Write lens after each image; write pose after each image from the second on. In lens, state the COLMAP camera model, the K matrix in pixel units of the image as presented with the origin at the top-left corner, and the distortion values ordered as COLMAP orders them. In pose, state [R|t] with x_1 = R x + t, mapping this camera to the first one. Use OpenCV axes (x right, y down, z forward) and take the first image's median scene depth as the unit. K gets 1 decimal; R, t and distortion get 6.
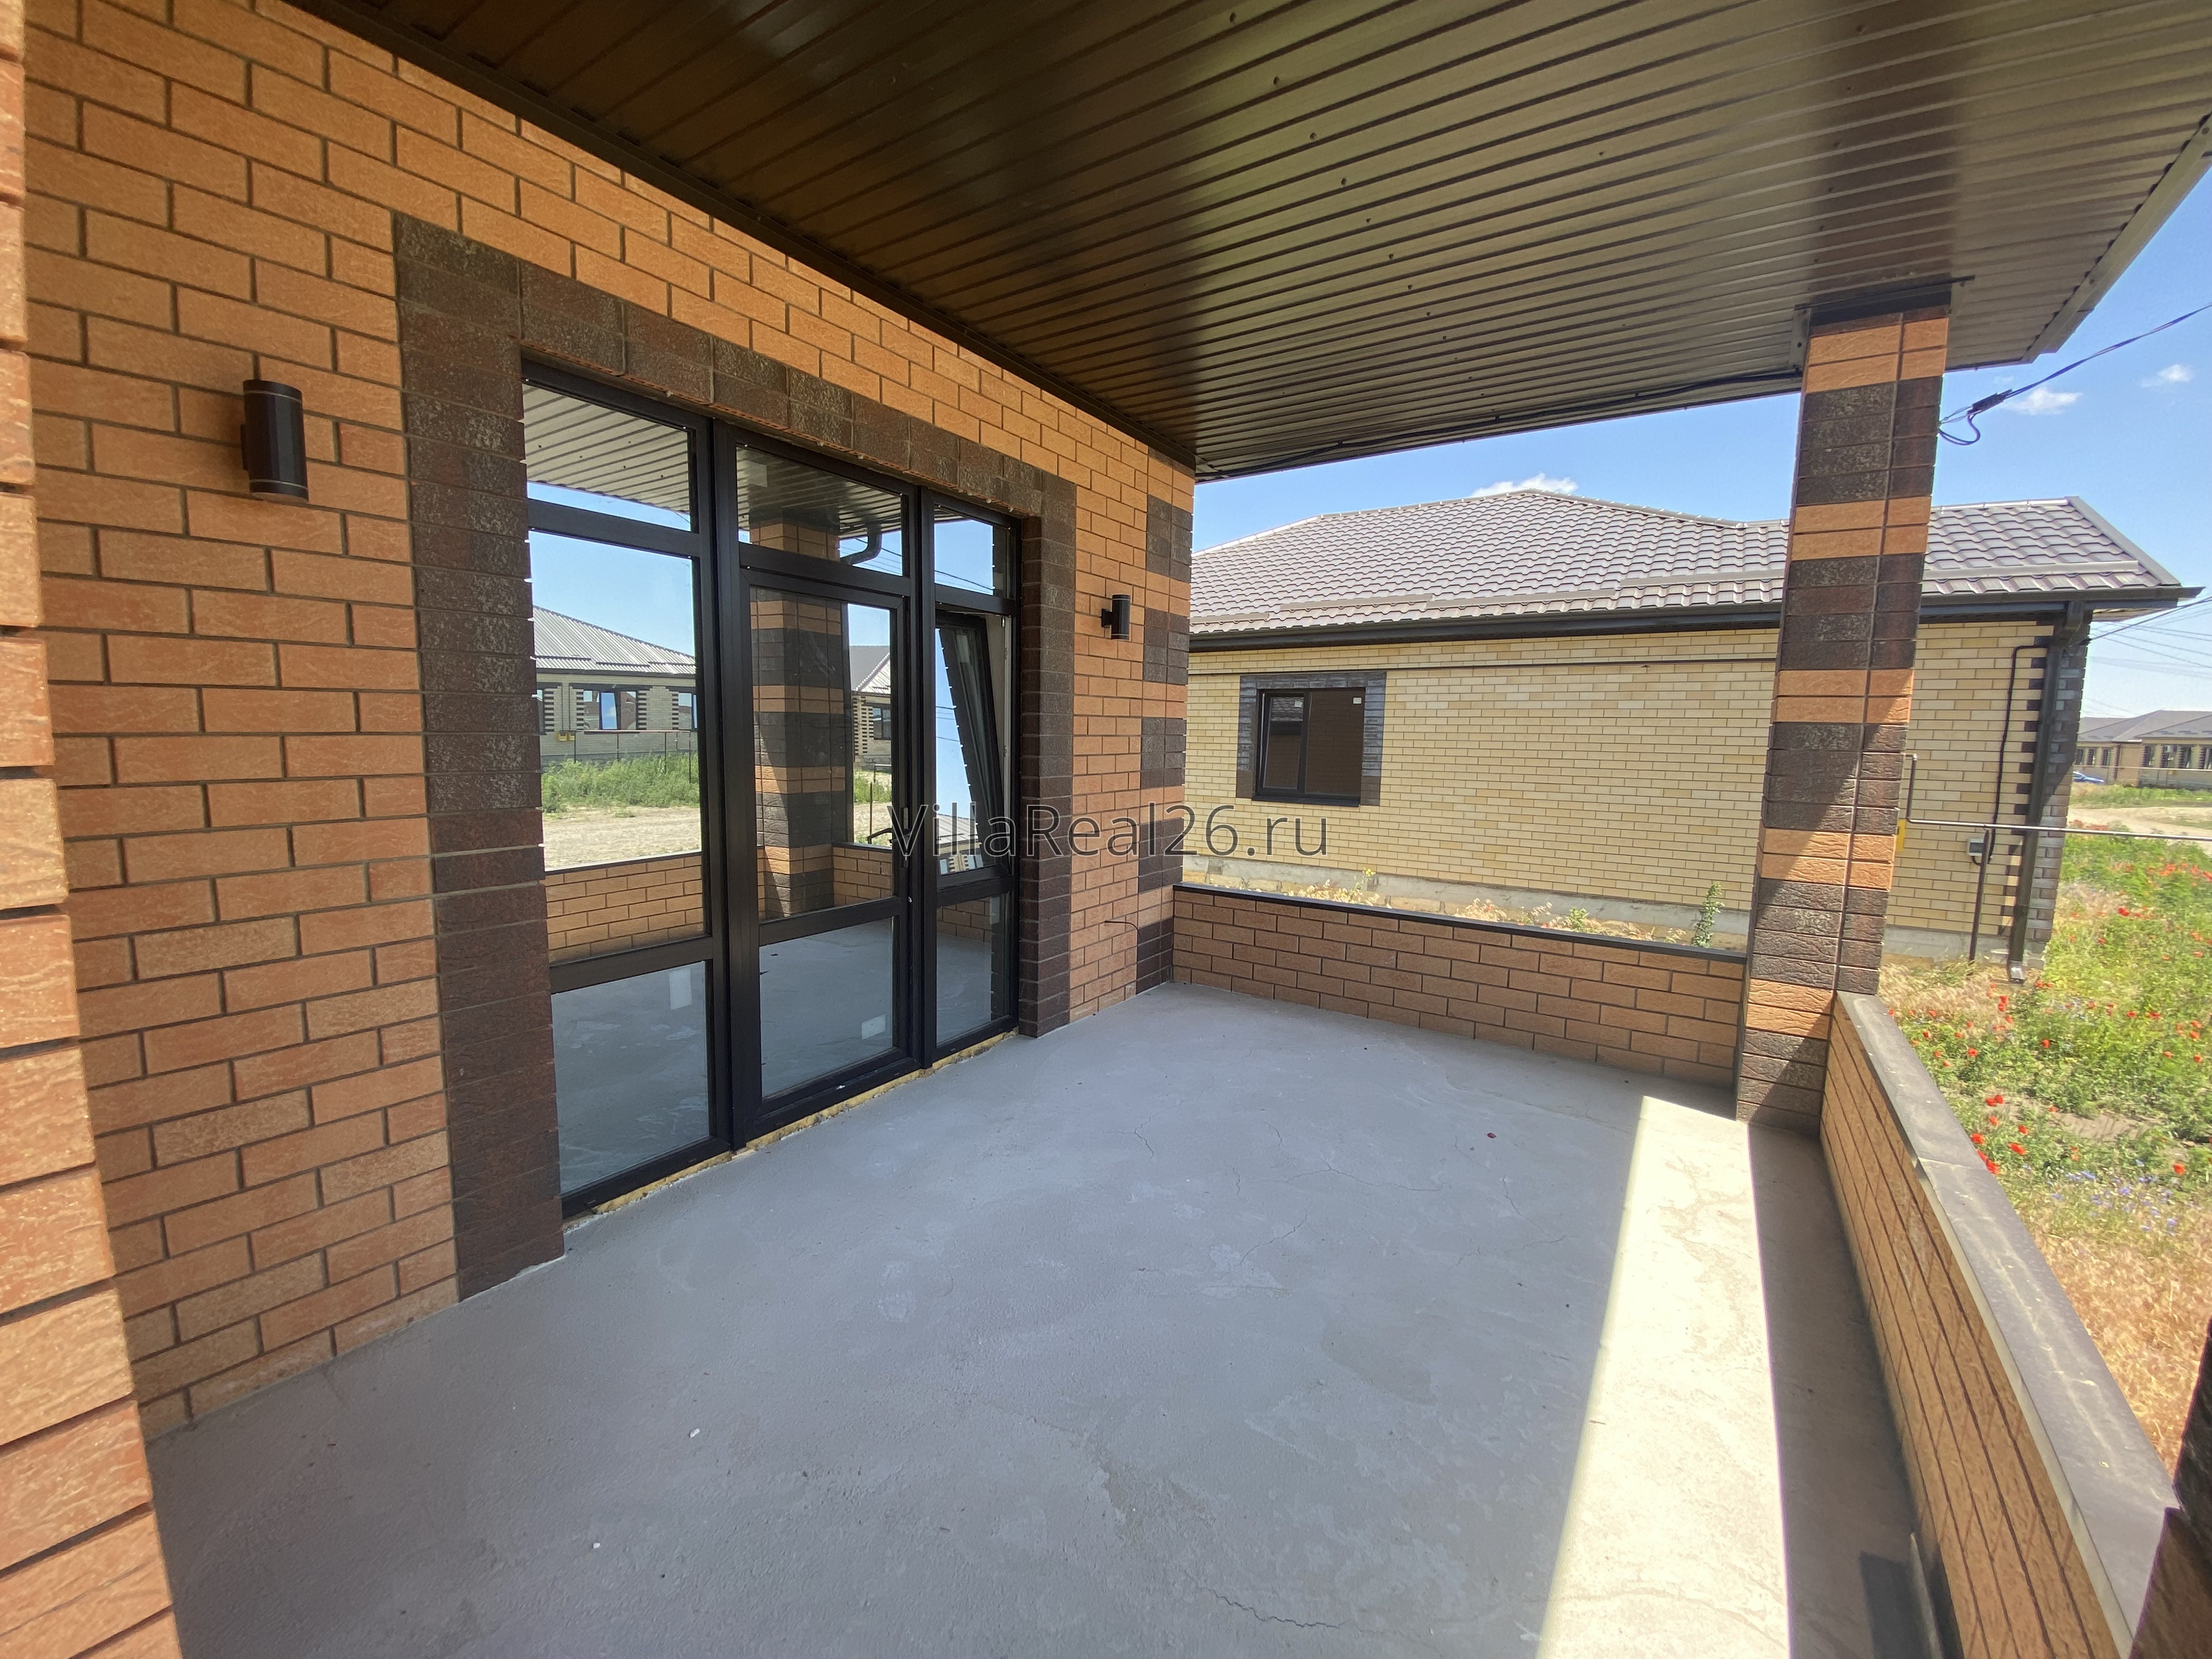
lens RADIAL K [[901.7, 0, 1105.5], [0, 901.7, 874.4], [0, 0, 1]] dist [-0.000440, -0.027263]
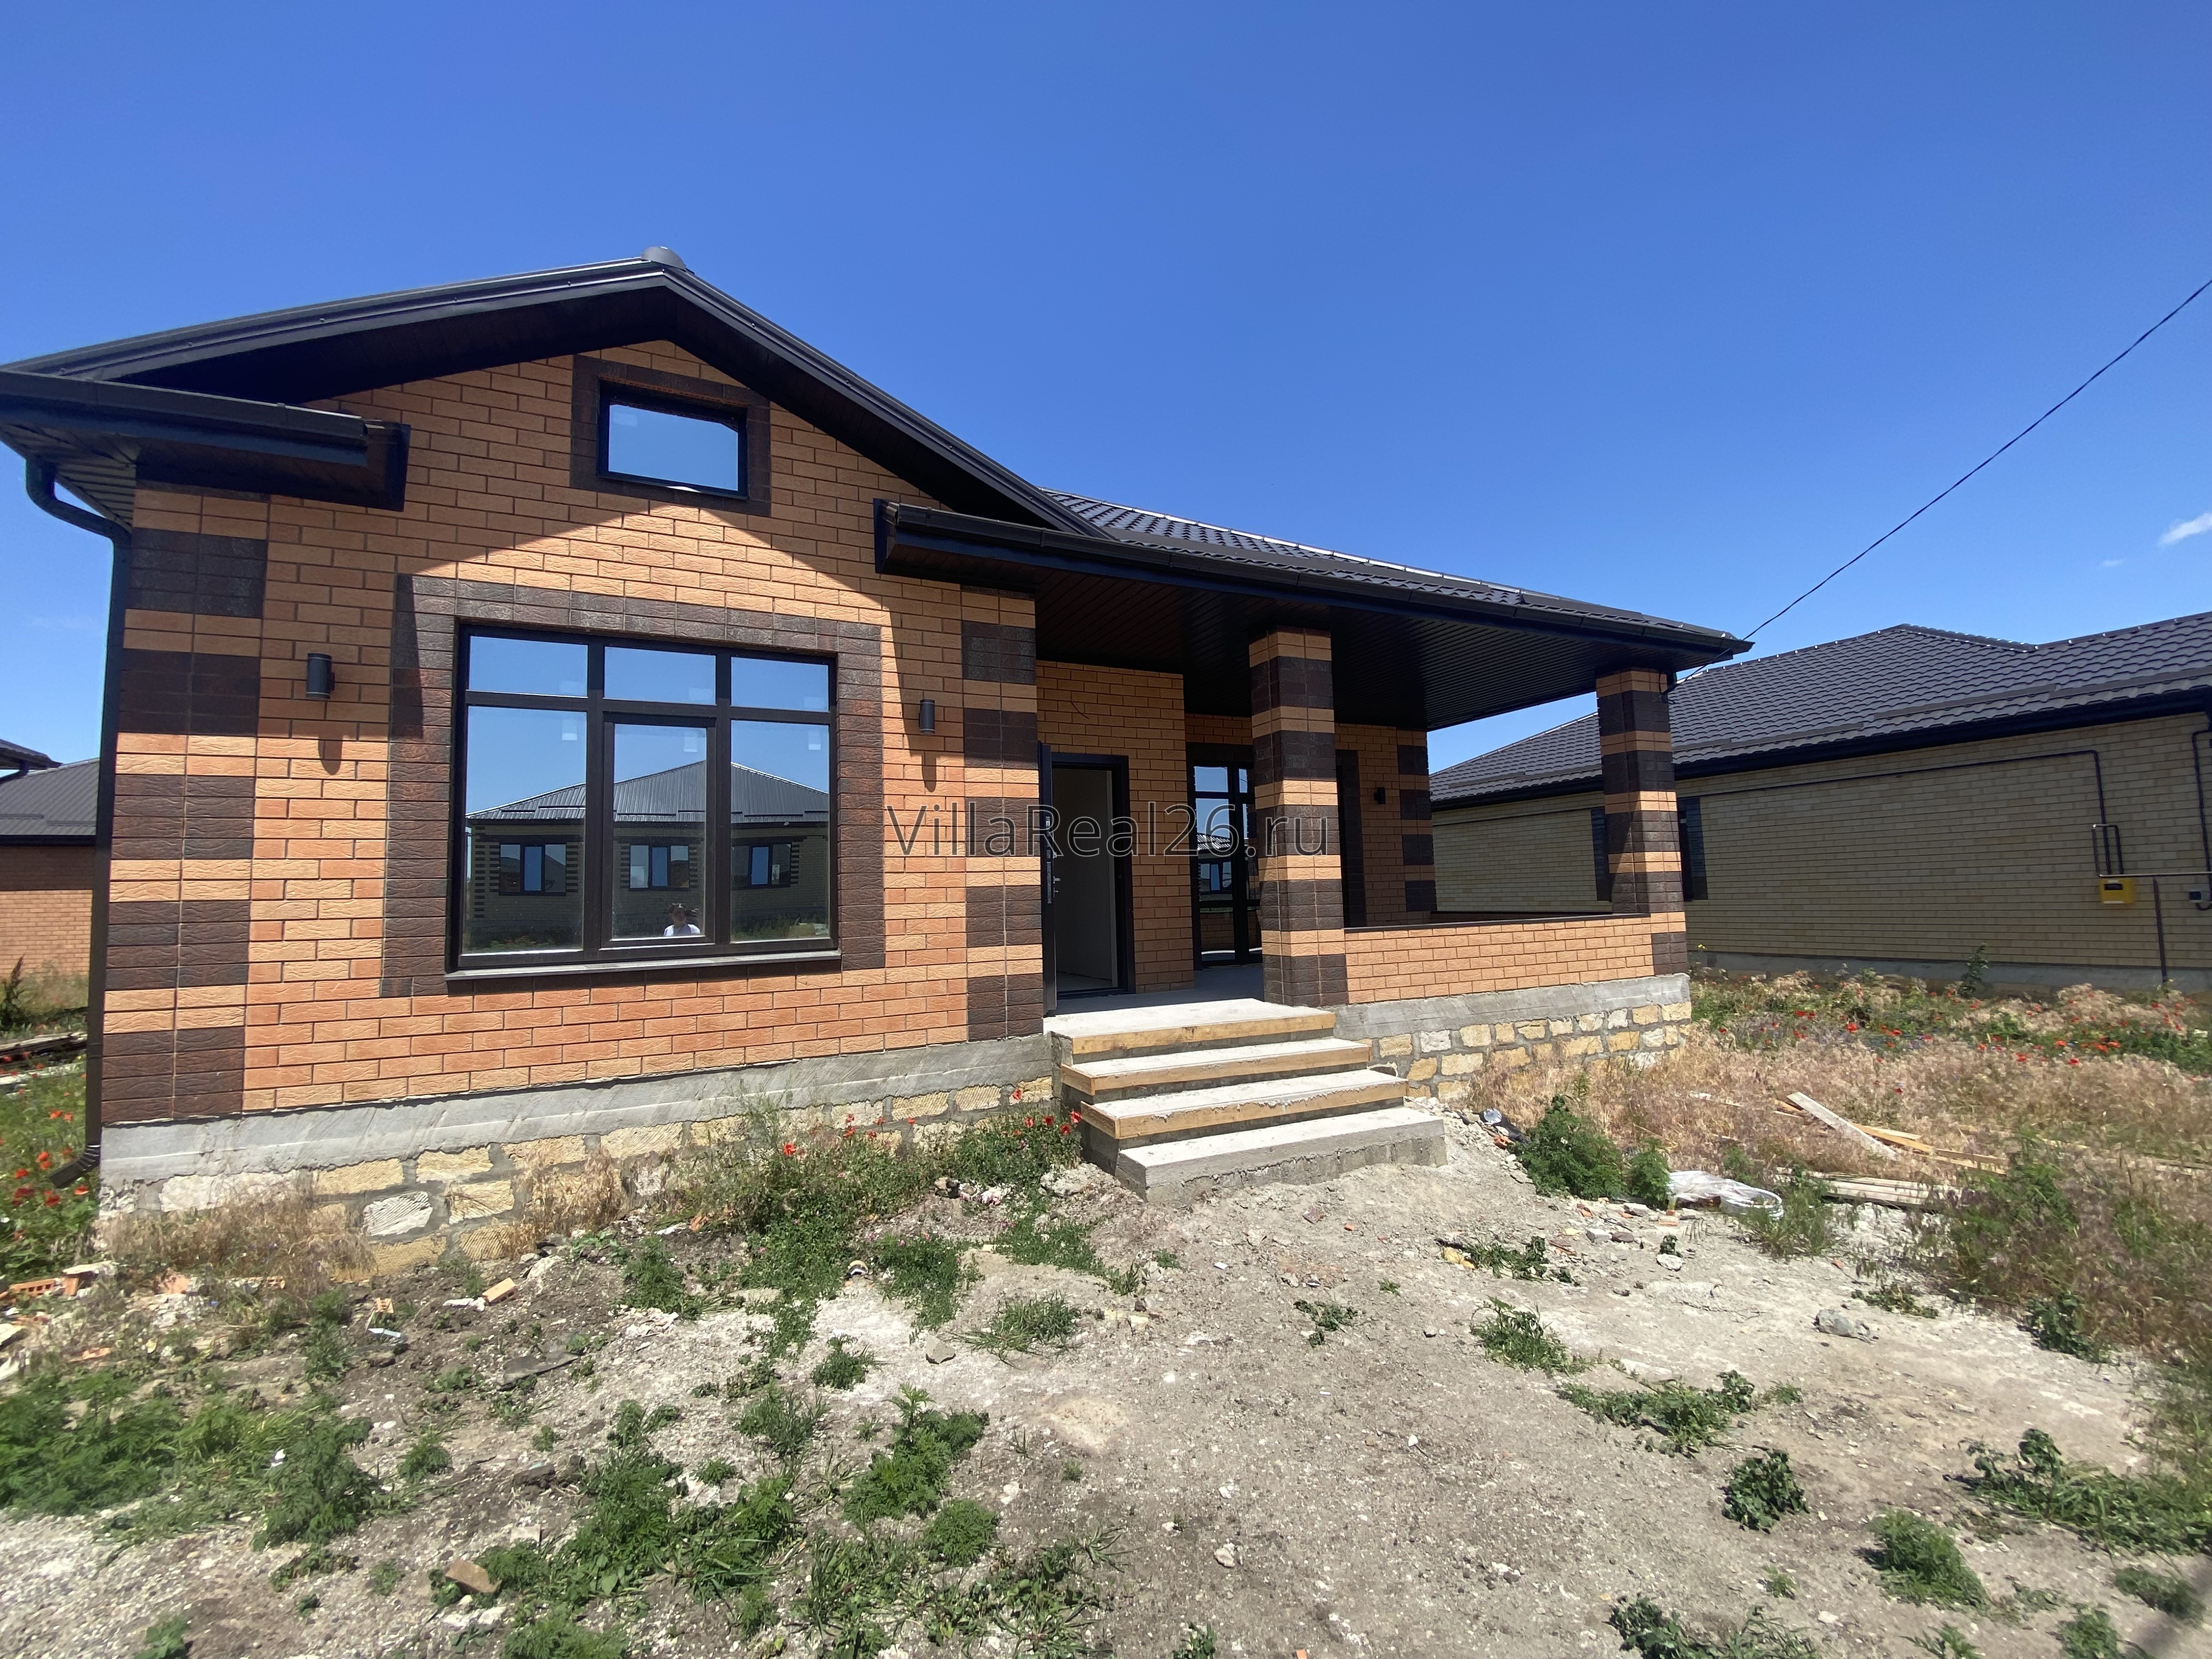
lens RADIAL K [[885.6, 0, 1071.6], [0, 885.6, 832.5], [0, 0, 1]] dist [0.028572, -0.025782]
pose [[0.847532, -0.068746, -0.526274, 0.622083], [-0.046351, 0.978200, -0.202425, 0.383967], [0.528717, 0.195954, 0.825869, -1.598867]]
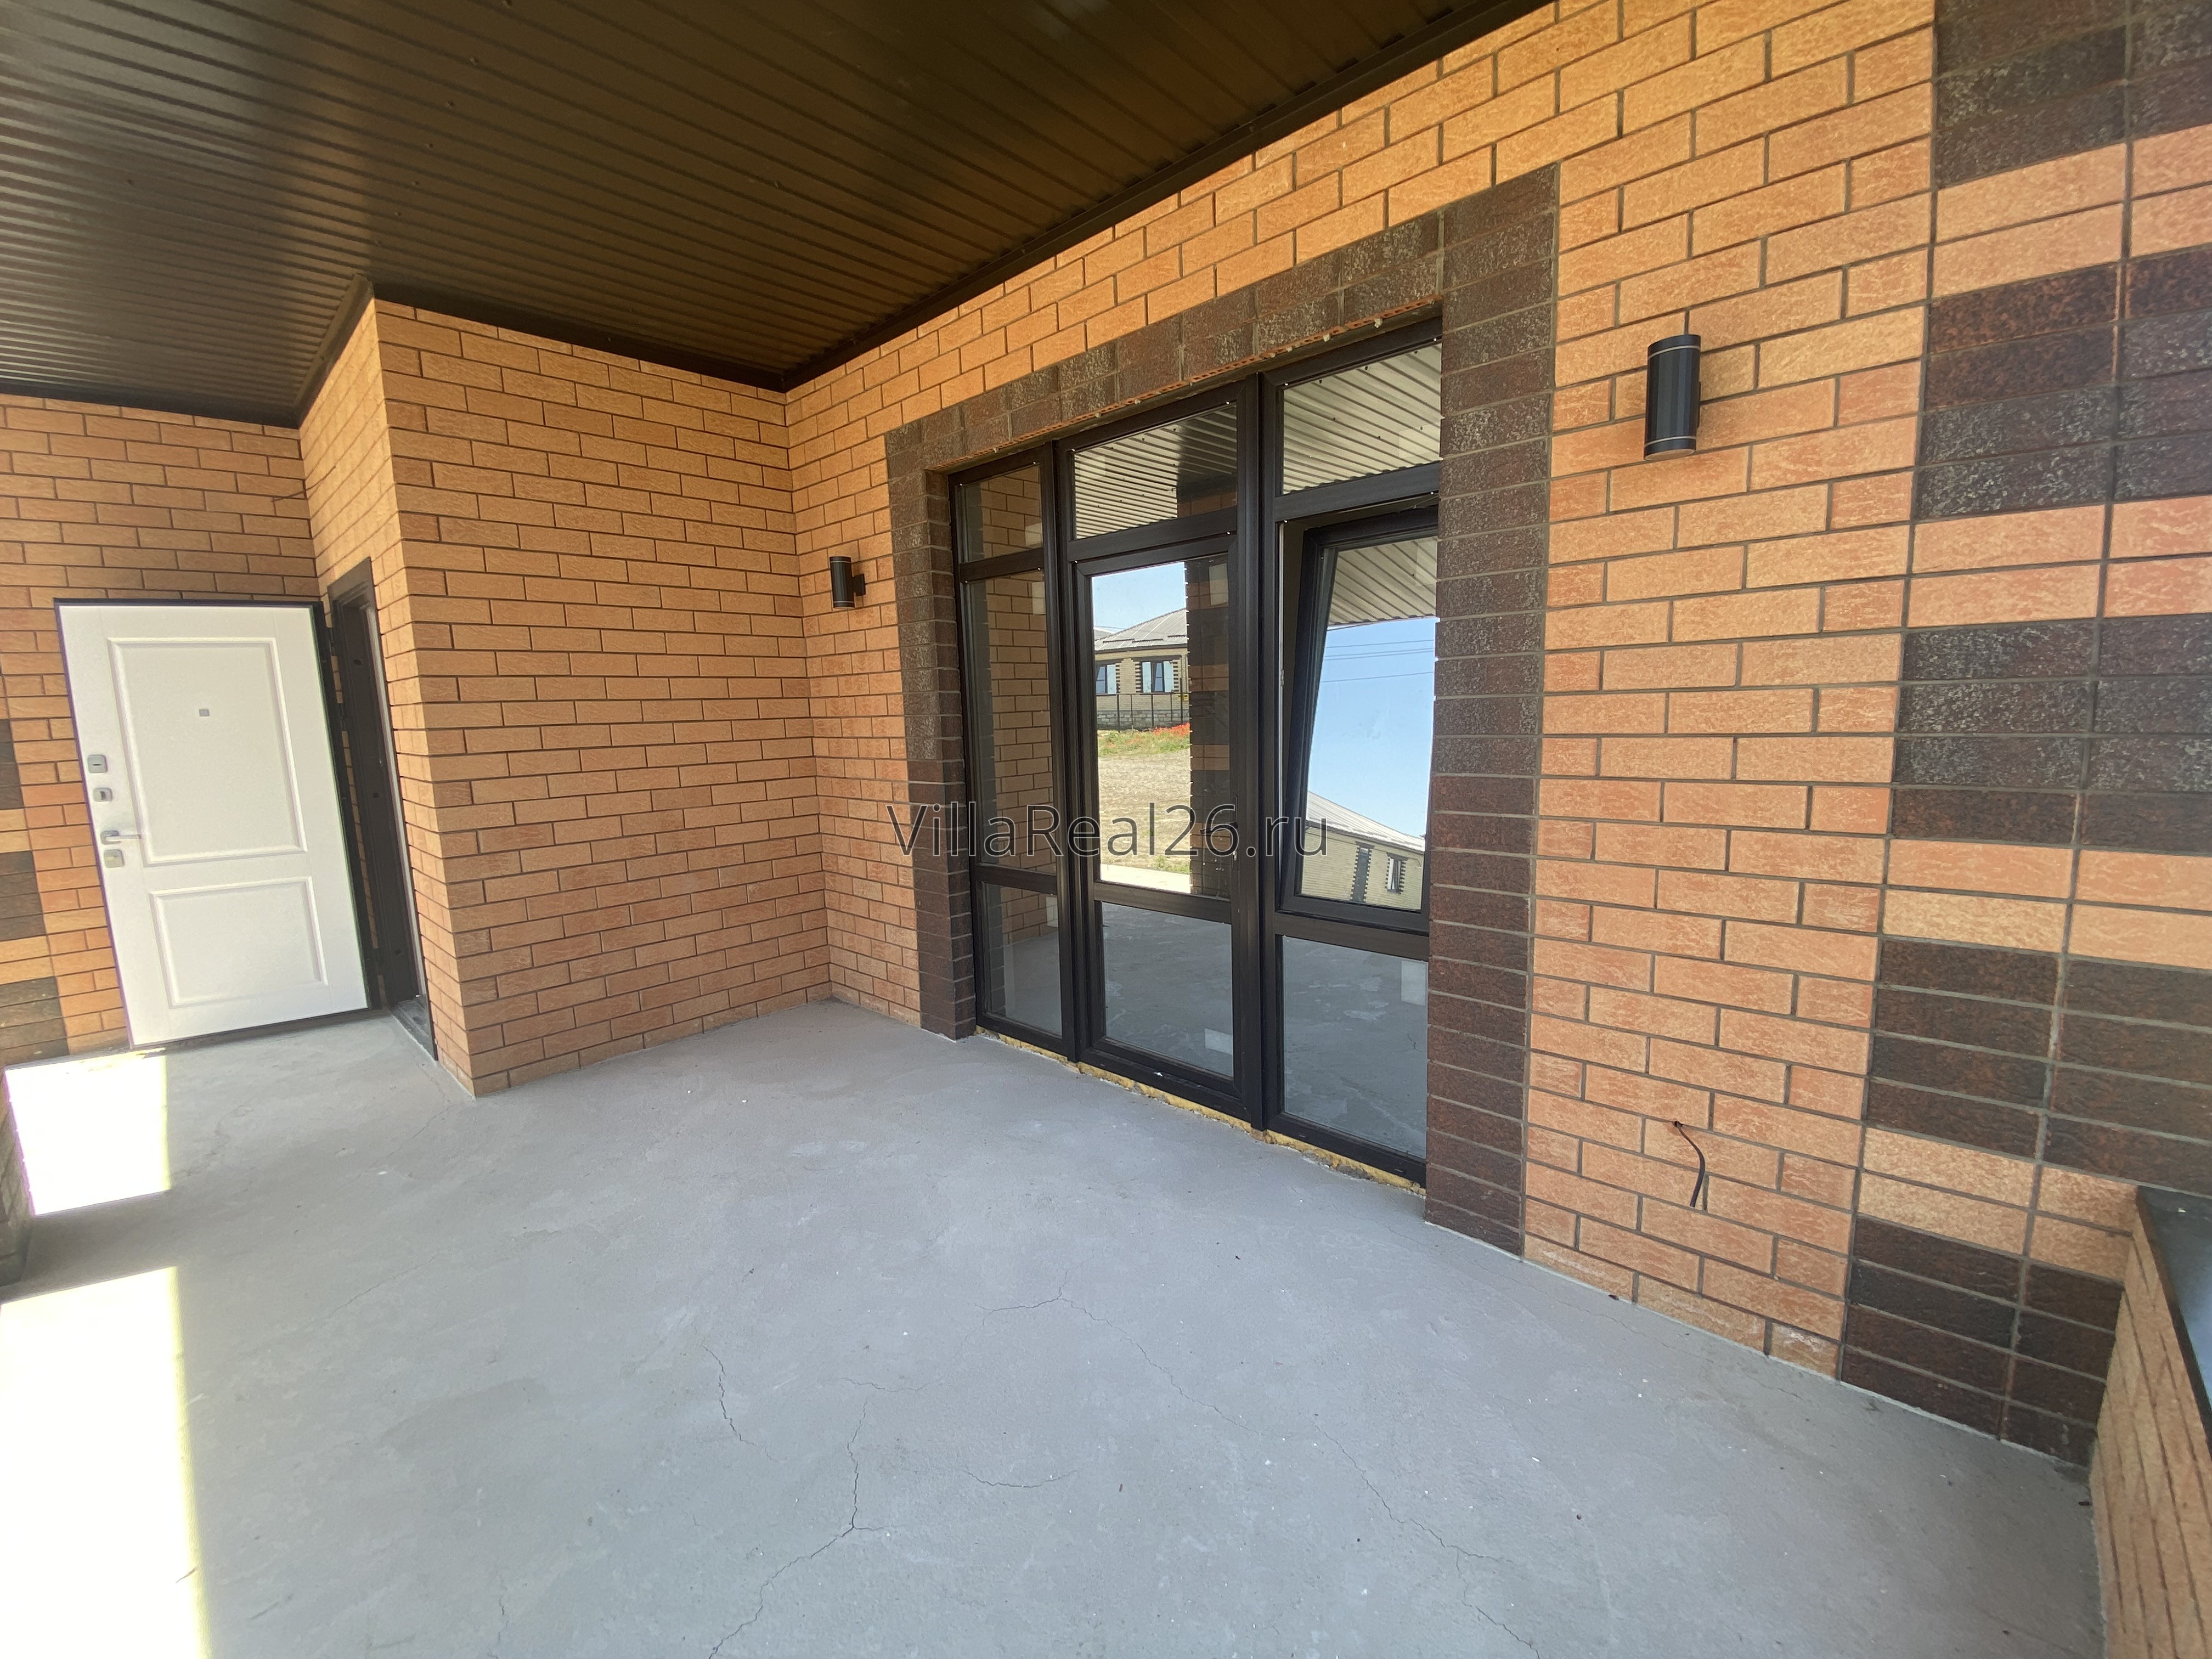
lens RADIAL K [[885.6, 0, 1071.6], [0, 885.6, 832.5], [0, 0, 1]] dist [0.028572, -0.025782]
pose [[-0.198770, 0.140422, -0.969934, 0.522128], [-0.115752, 0.979391, 0.165512, -0.139632], [0.973187, 0.145170, -0.178419, 0.899239]]
